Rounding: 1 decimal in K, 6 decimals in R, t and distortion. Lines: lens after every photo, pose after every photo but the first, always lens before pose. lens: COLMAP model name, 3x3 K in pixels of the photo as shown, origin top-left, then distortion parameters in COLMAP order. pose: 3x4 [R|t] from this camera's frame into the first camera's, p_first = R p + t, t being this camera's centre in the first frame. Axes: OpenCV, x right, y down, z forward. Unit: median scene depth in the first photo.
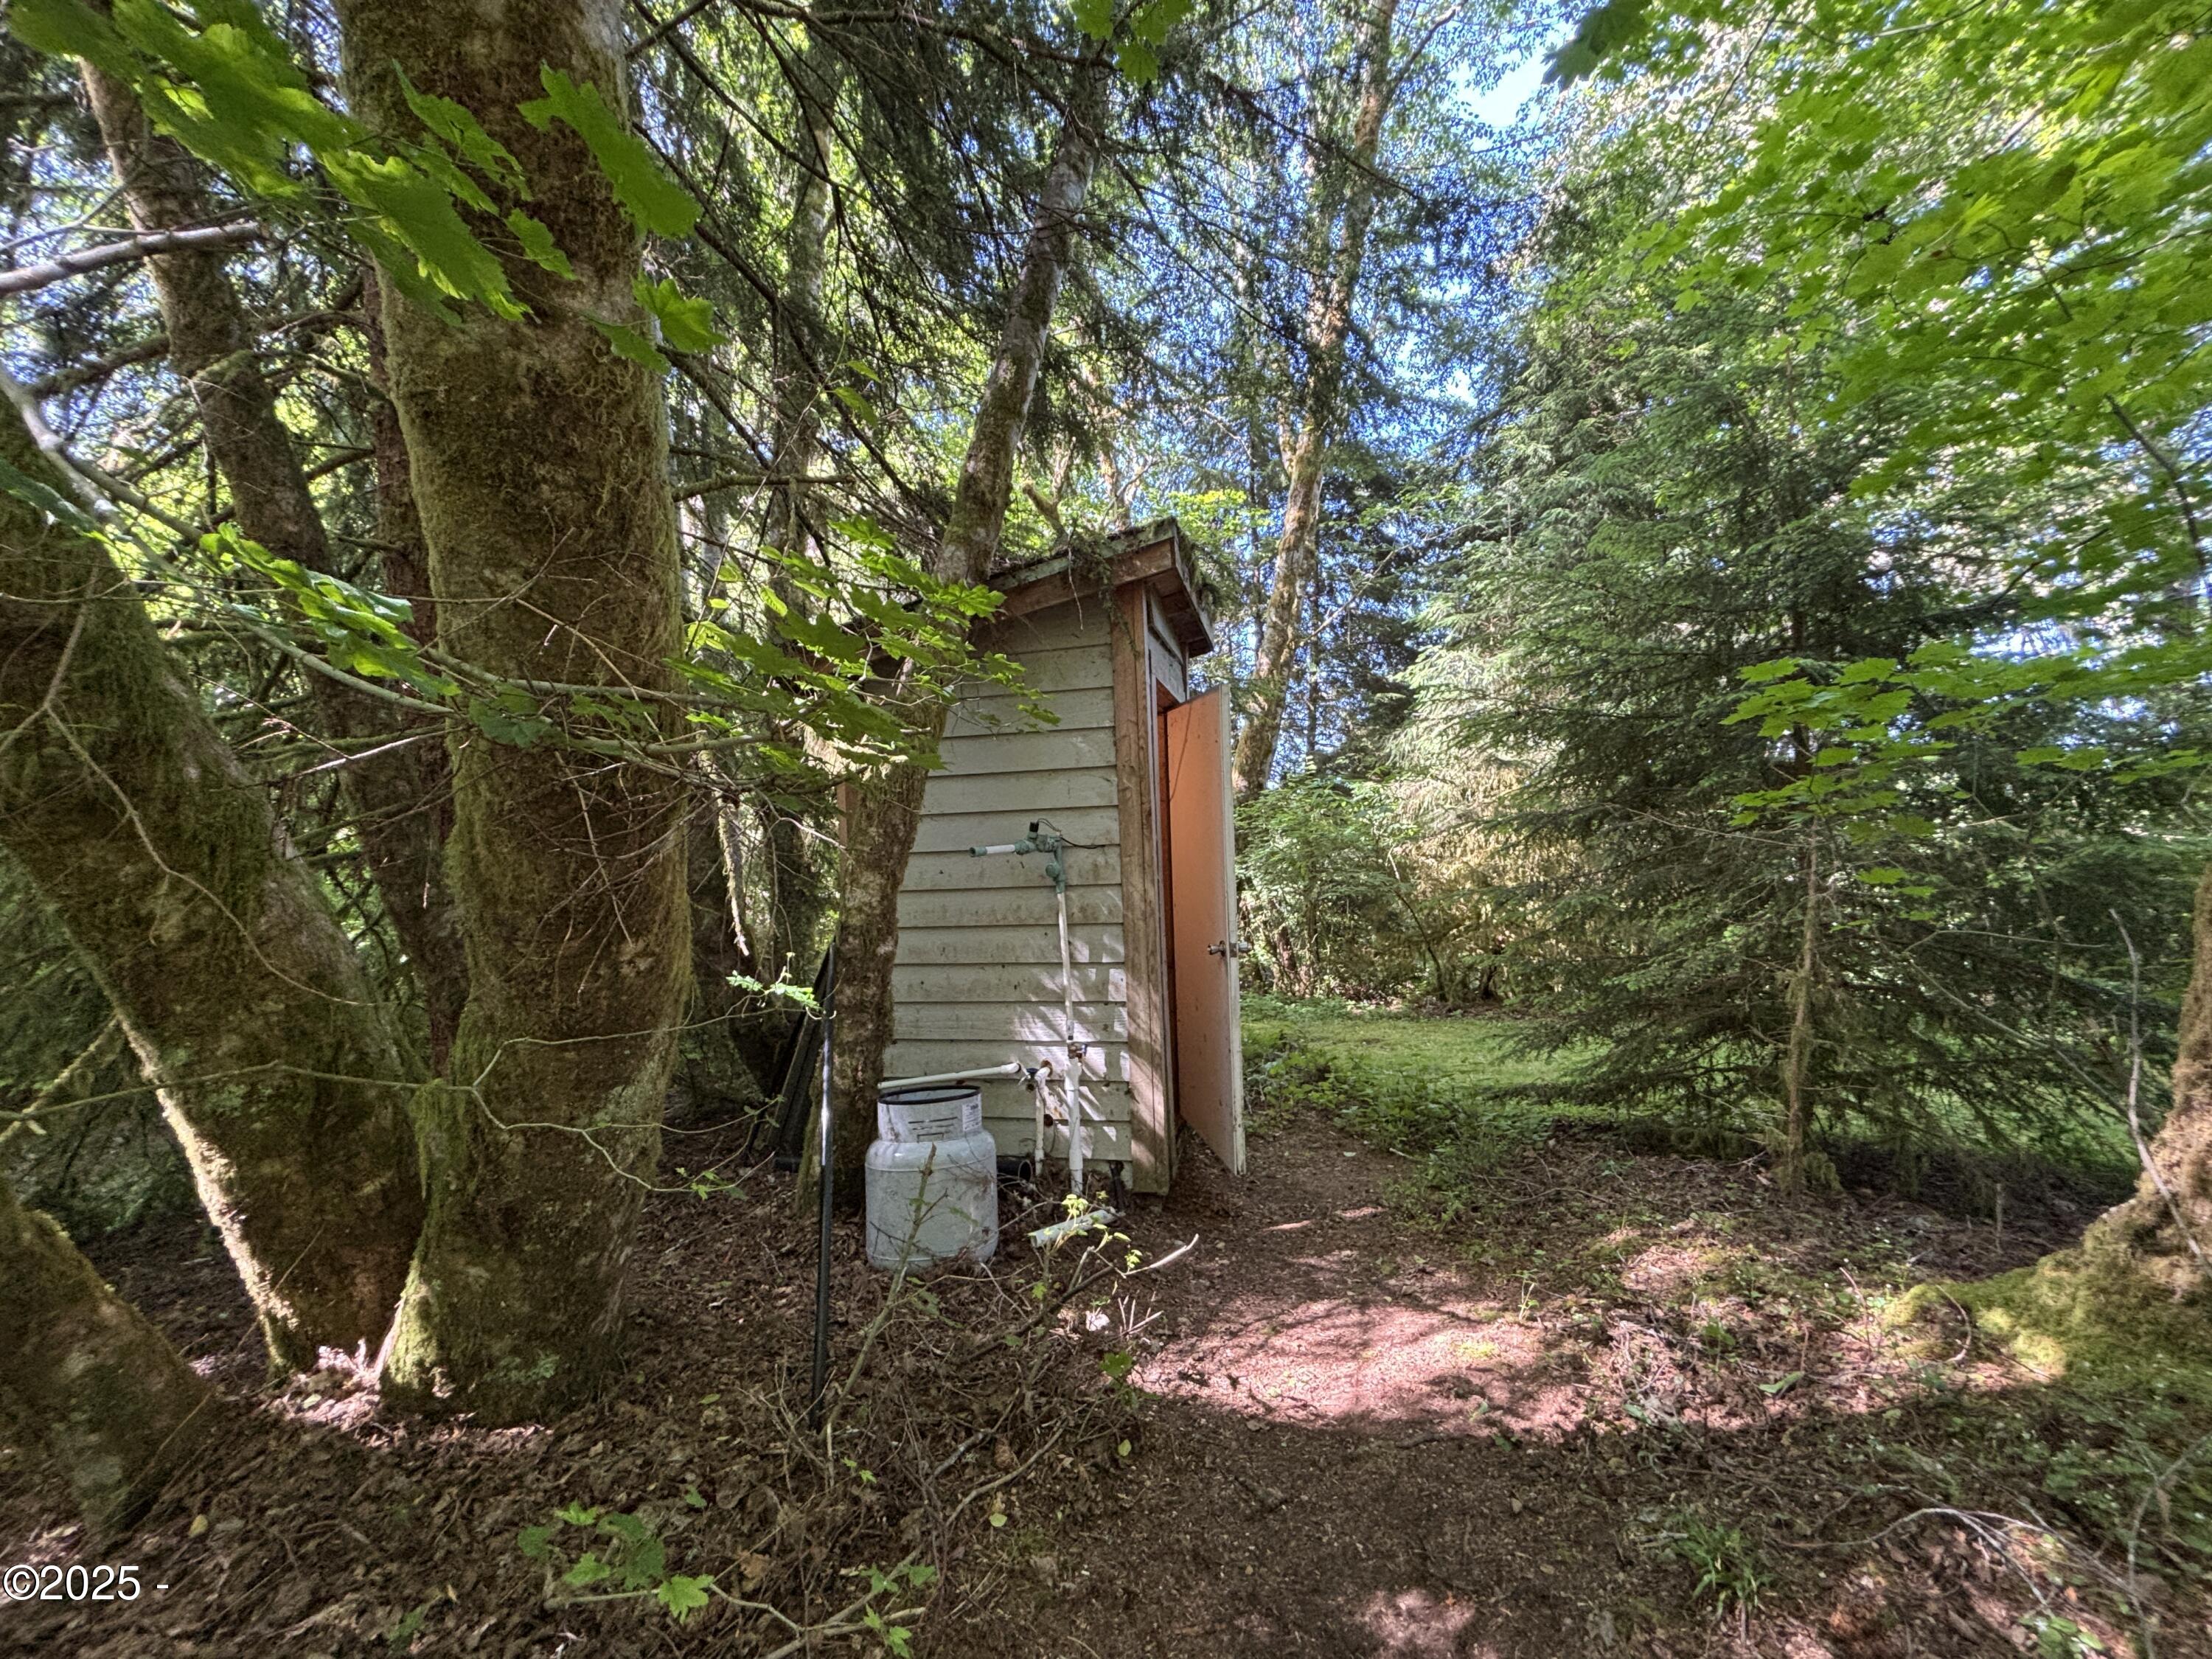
lens RADIAL K [[877.3, 0, 1110.4], [0, 877.3, 831.7], [0, 0, 1]] dist [0.000459, 0.000024]
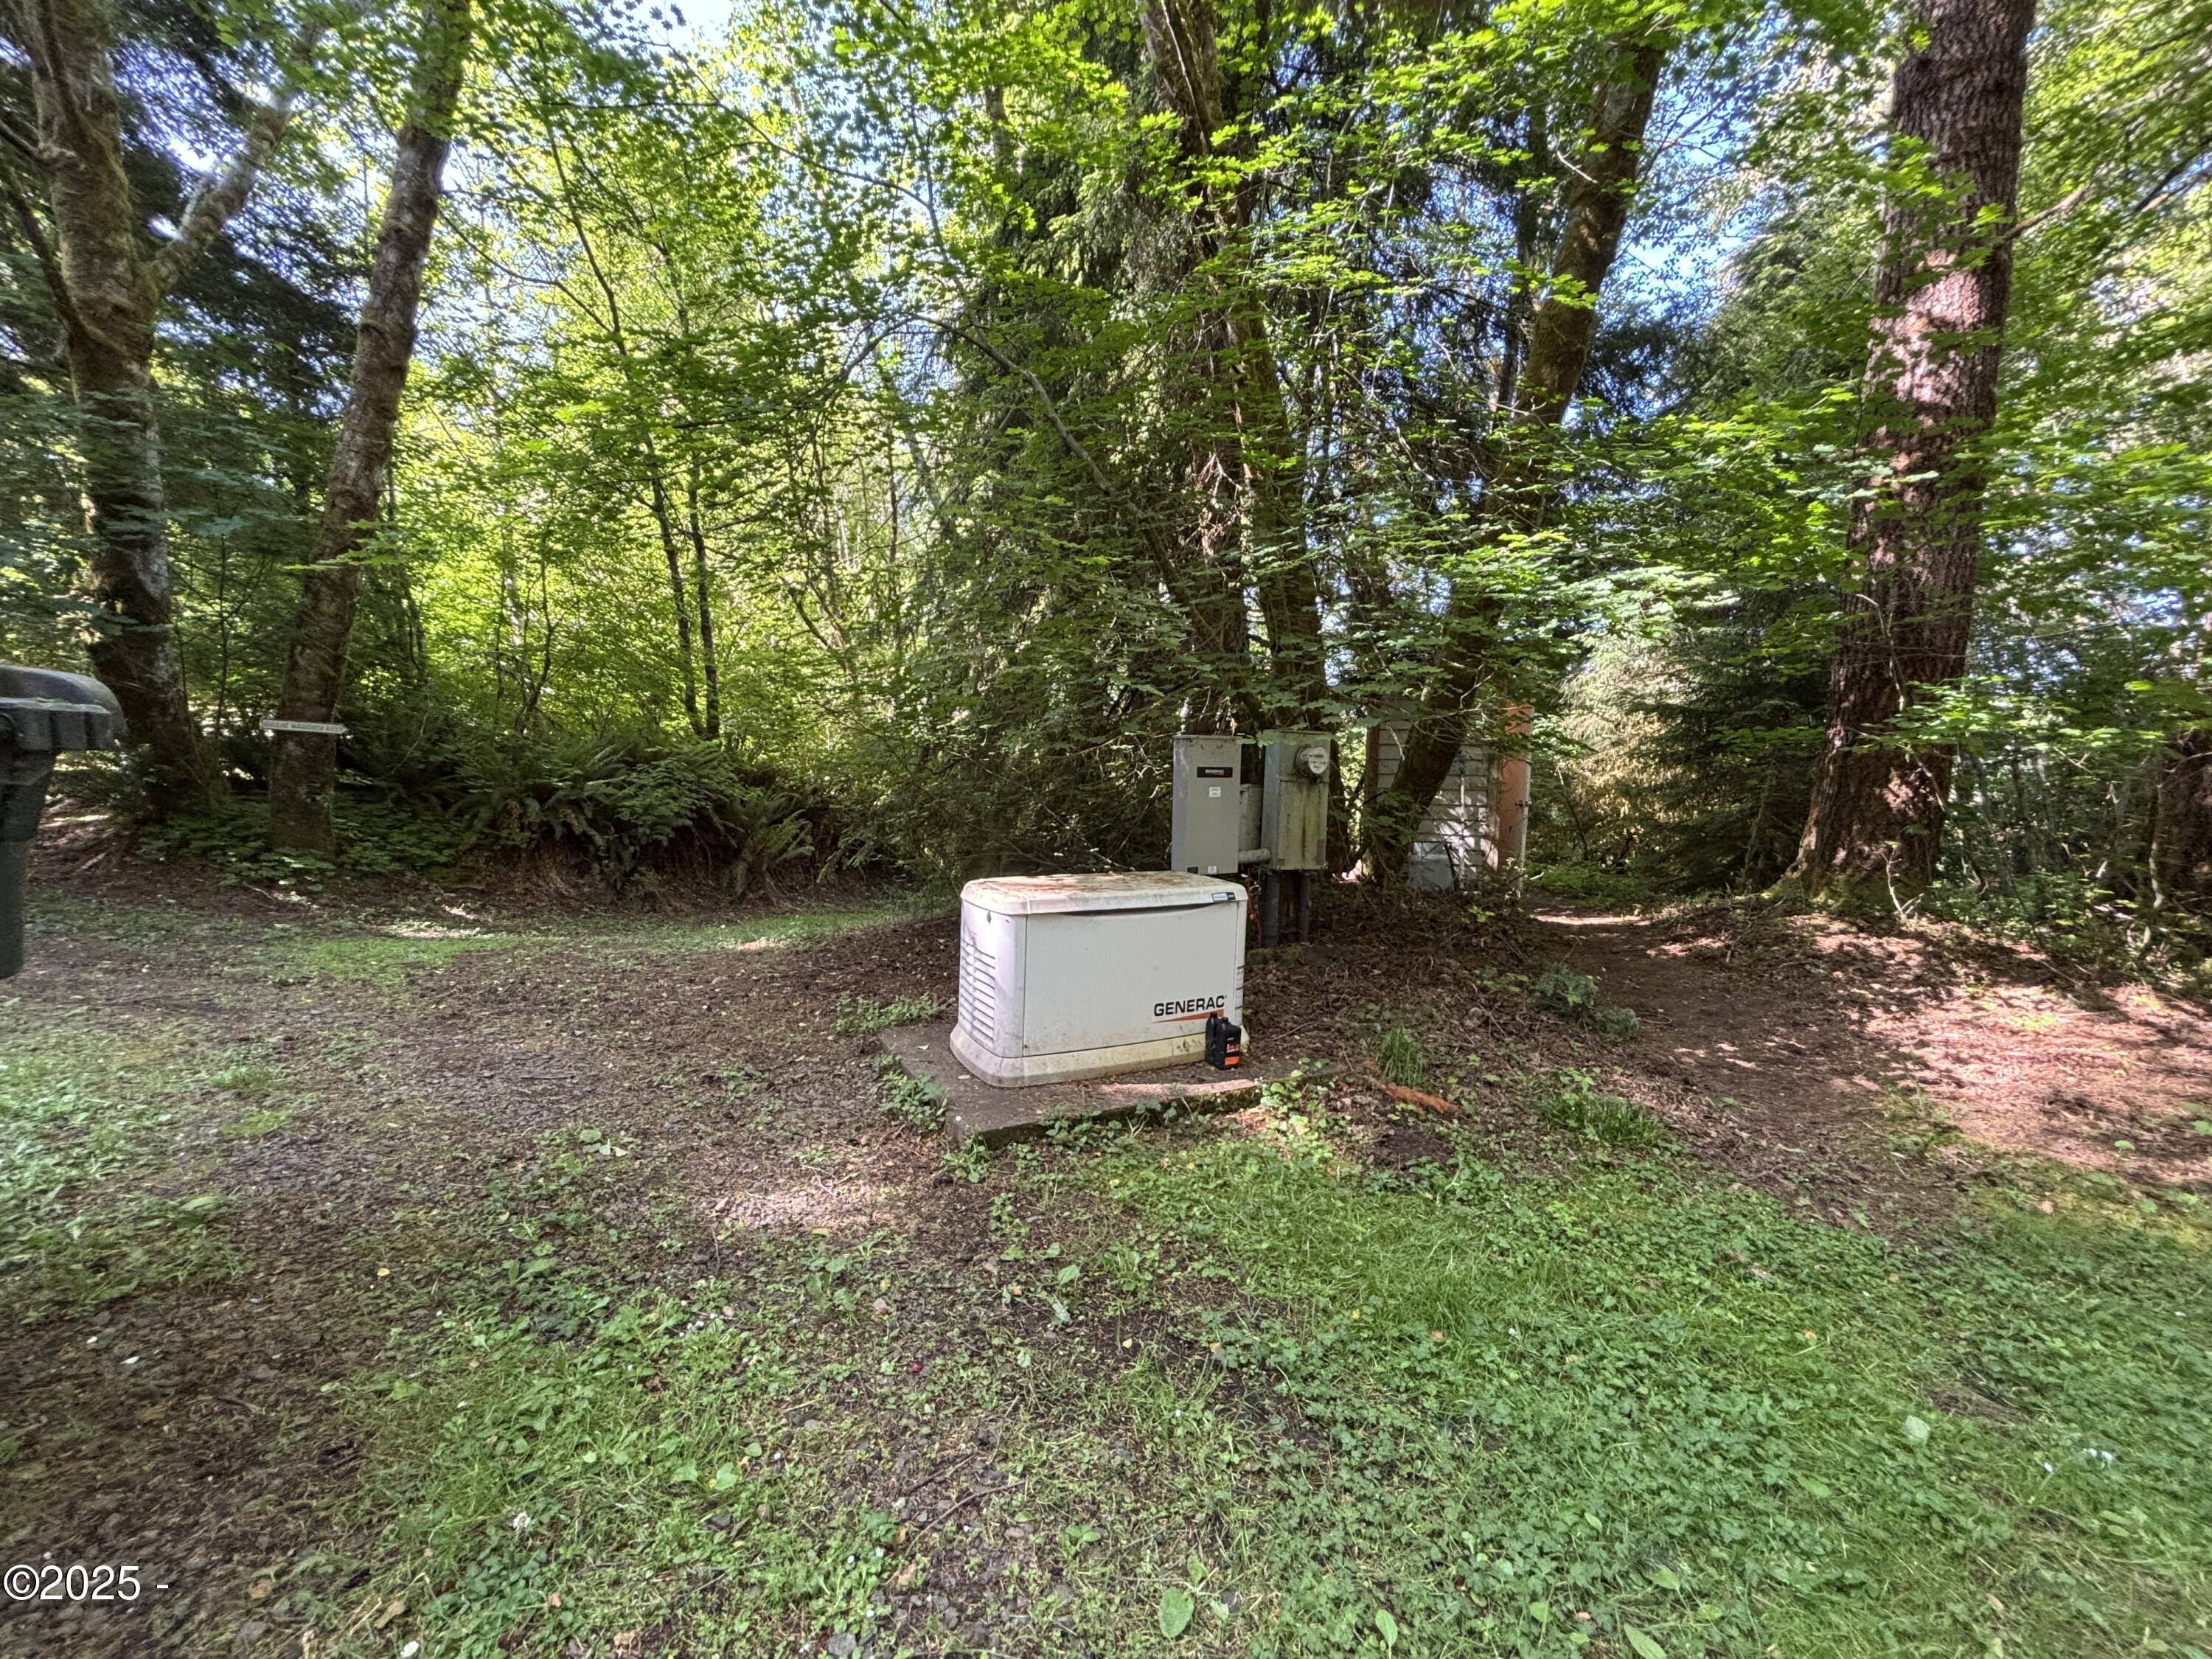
lens RADIAL K [[877.3, 0, 1100.4], [0, 877.3, 829.7], [0, 0, 1]] dist [0.000459, 0.000024]
pose [[0.990301, 0.066494, -0.121997, -0.790053], [-0.050882, 0.990610, 0.126900, -0.053181], [0.129289, -0.119462, 0.984385, -1.715644]]
